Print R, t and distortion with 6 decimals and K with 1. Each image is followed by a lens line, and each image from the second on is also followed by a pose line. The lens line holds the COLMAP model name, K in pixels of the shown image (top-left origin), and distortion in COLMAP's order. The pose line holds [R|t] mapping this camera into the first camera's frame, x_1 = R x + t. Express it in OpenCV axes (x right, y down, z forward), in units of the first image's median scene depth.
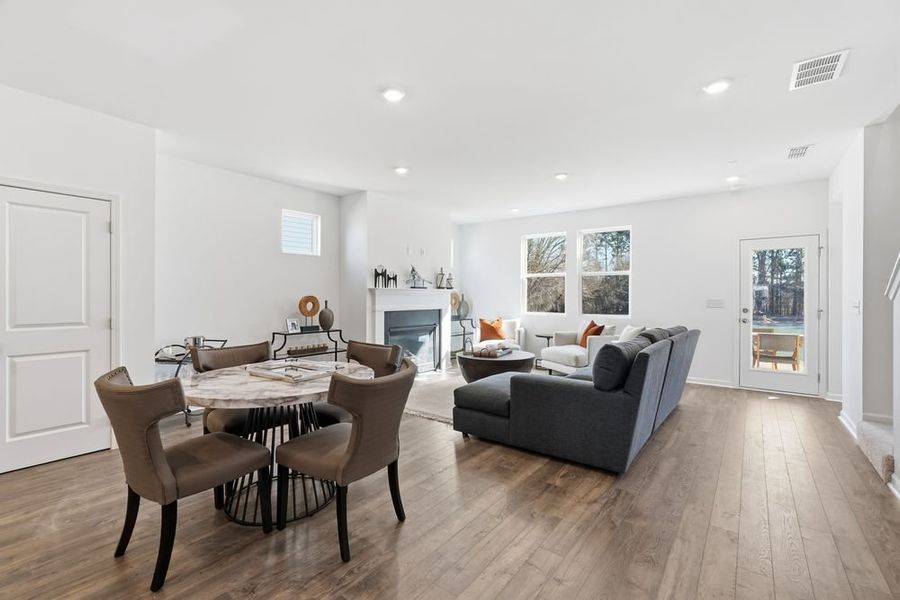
lens RADIAL K [[395.3, 0, 447.8], [0, 395.3, 295.1], [0, 0, 1]] dist [-0.014034, 0.004939]
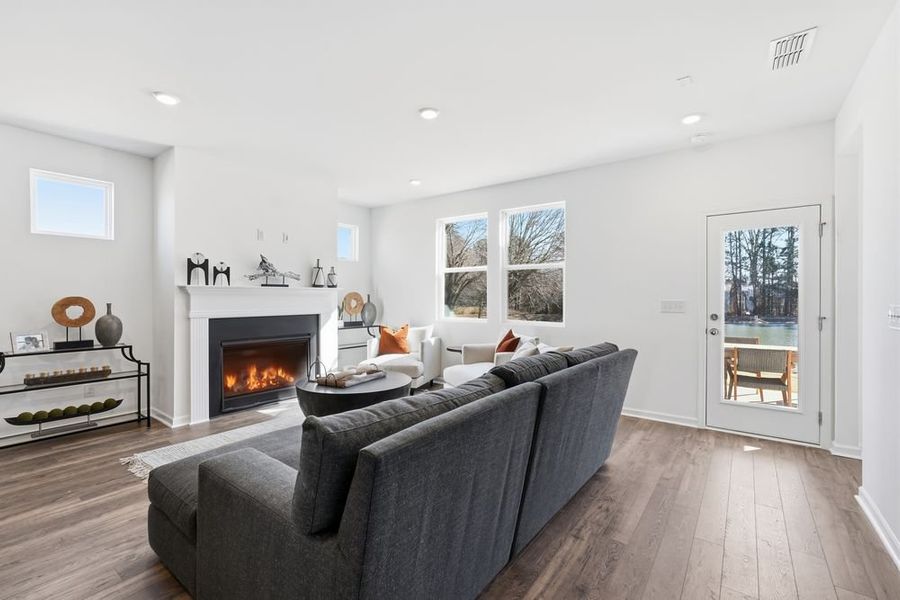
lens RADIAL K [[395.3, 0, 446.5], [0, 395.3, 296.9], [0, 0, 1]] dist [-0.014034, 0.004939]
pose [[0.999948, -0.001253, 0.010144, 0.278009], [0.001227, 0.999996, 0.002520, 0.001253], [-0.010148, -0.002507, 0.999945, 0.310597]]
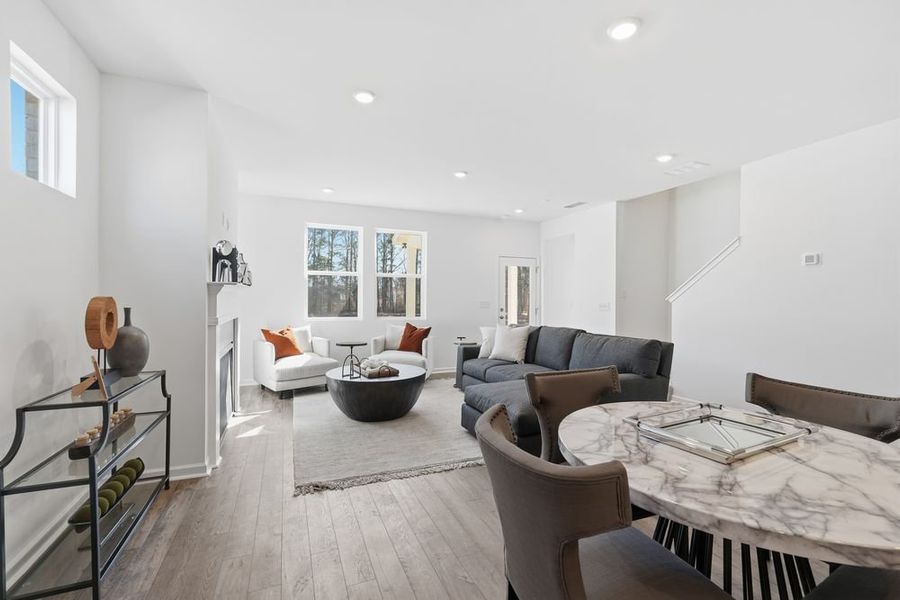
lens RADIAL K [[395.3, 0, 453.6], [0, 395.3, 303.3], [0, 0, 1]] dist [-0.014034, 0.004939]
pose [[0.495236, -0.008404, 0.868718, -0.501791], [-0.007424, 0.999876, 0.013905, 0.000027], [-0.868727, -0.013336, 0.495112, 0.482206]]
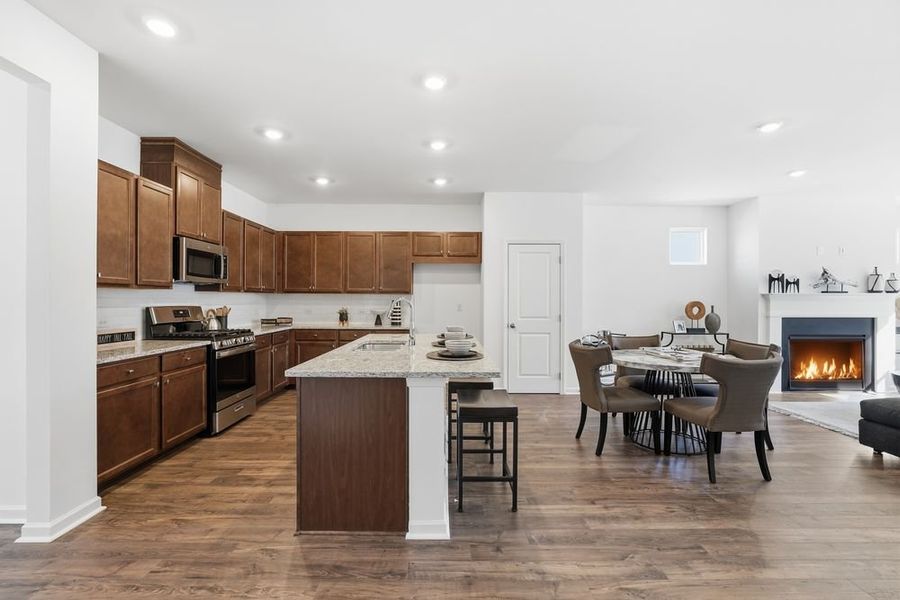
lens RADIAL K [[395.3, 0, 449.7], [0, 395.3, 303.3], [0, 0, 1]] dist [-0.014034, 0.004939]
pose [[0.613542, 0.003898, -0.789653, 0.104058], [0.001152, 0.999982, 0.005832, -0.000053], [0.789661, -0.004488, 0.613526, -0.238656]]
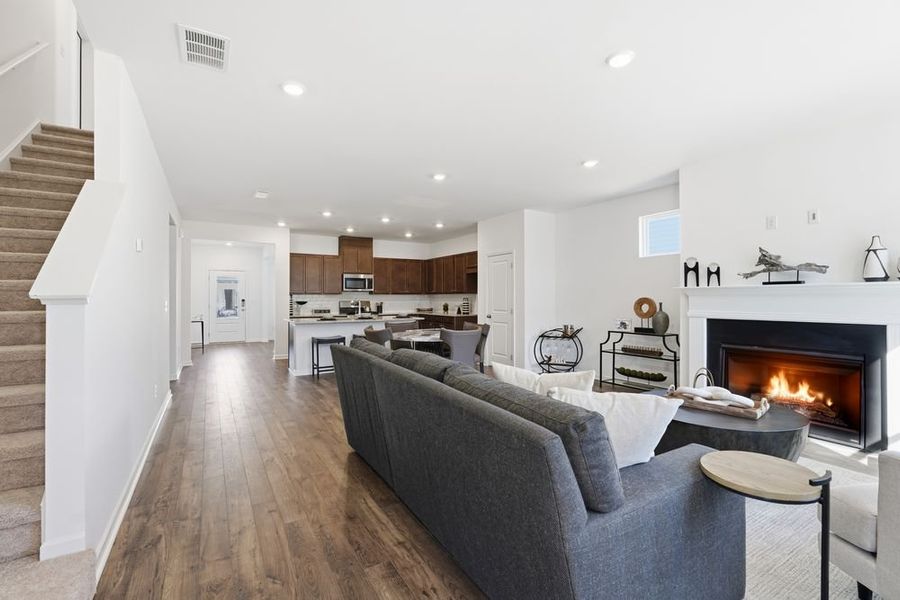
lens RADIAL K [[395.3, 0, 450.5], [0, 395.3, 294.2], [0, 0, 1]] dist [-0.014034, 0.004939]
pose [[-0.358318, -0.013492, -0.933502, 0.748804], [0.001829, 0.999884, -0.015154, 0.006782], [0.933598, -0.007138, -0.358251, 0.878788]]
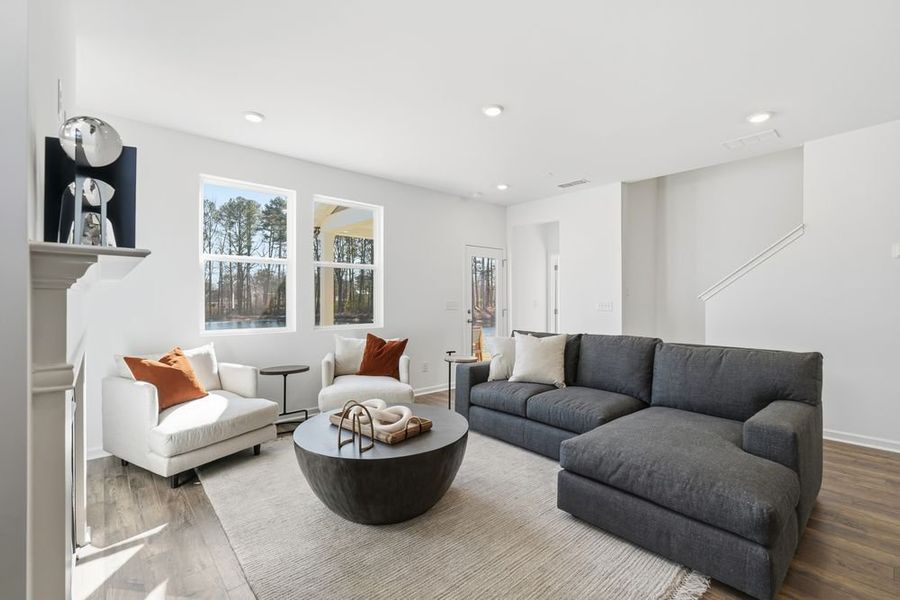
lens RADIAL K [[395.3, 0, 452.3], [0, 395.3, 300.9], [0, 0, 1]] dist [-0.014034, 0.004939]
pose [[0.188716, -0.008041, 0.981999, -0.319183], [-0.000364, 0.999966, 0.008258, 0.001398], [-0.982032, -0.001916, 0.188707, 0.852176]]
